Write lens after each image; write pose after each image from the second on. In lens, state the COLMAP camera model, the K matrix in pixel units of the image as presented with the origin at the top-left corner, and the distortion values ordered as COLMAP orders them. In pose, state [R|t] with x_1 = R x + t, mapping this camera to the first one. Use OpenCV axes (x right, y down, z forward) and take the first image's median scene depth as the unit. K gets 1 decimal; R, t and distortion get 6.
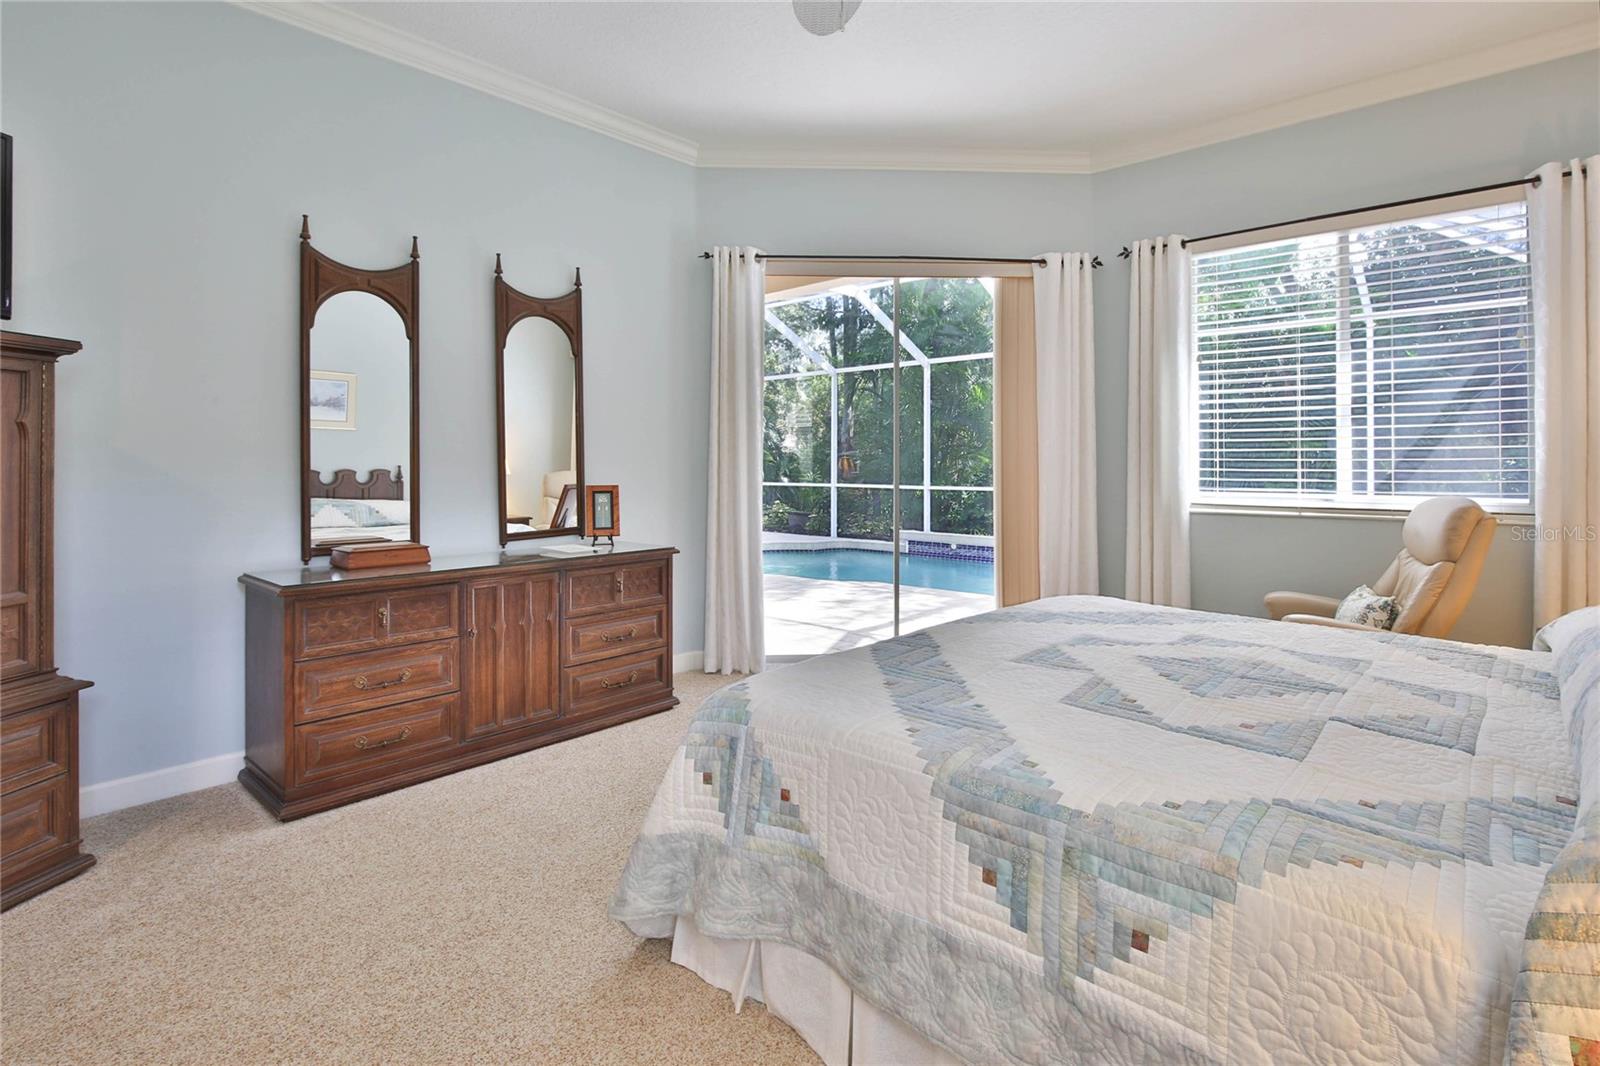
lens RADIAL K [[774.8, 0, 833.7], [0, 774.8, 466.0], [0, 0, 1]] dist [-0.001609, 0.001619]
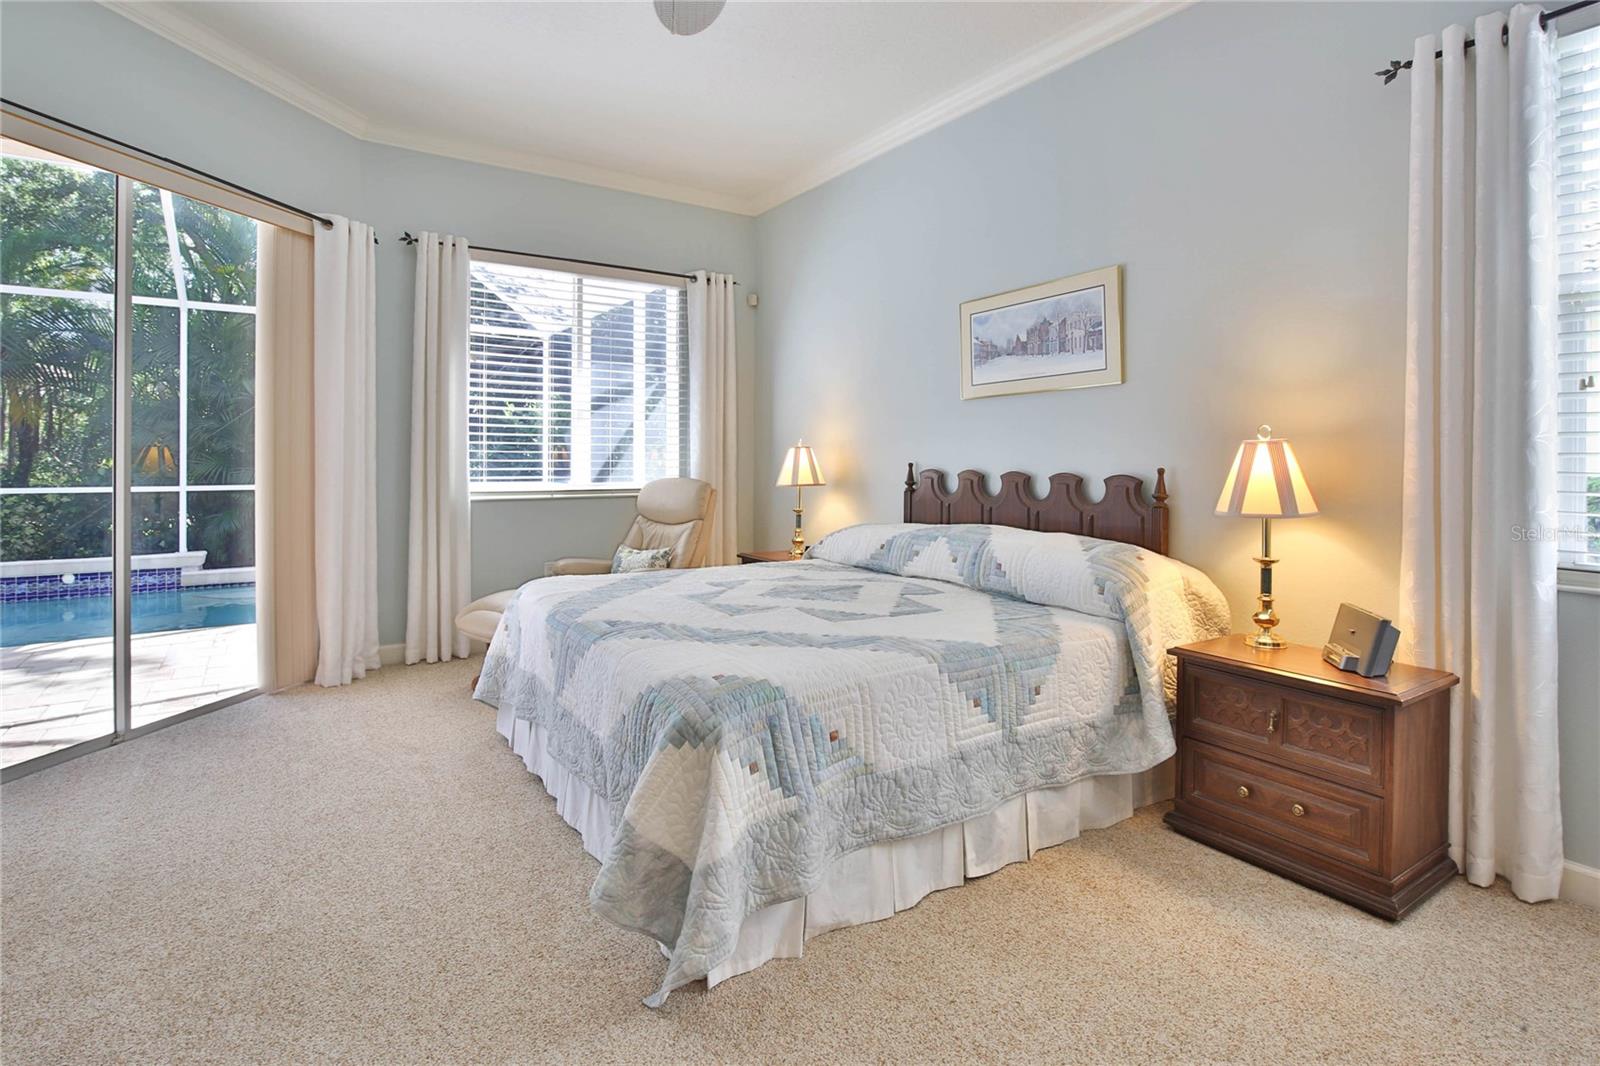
lens RADIAL K [[774.8, 0, 814.9], [0, 774.8, 453.8], [0, 0, 1]] dist [-0.001609, 0.001619]
pose [[0.275534, 0.001276, 0.961290, -0.495966], [0.001677, 0.999997, -0.001808, -0.002998], [-0.961290, 0.002110, 0.275531, 0.284954]]
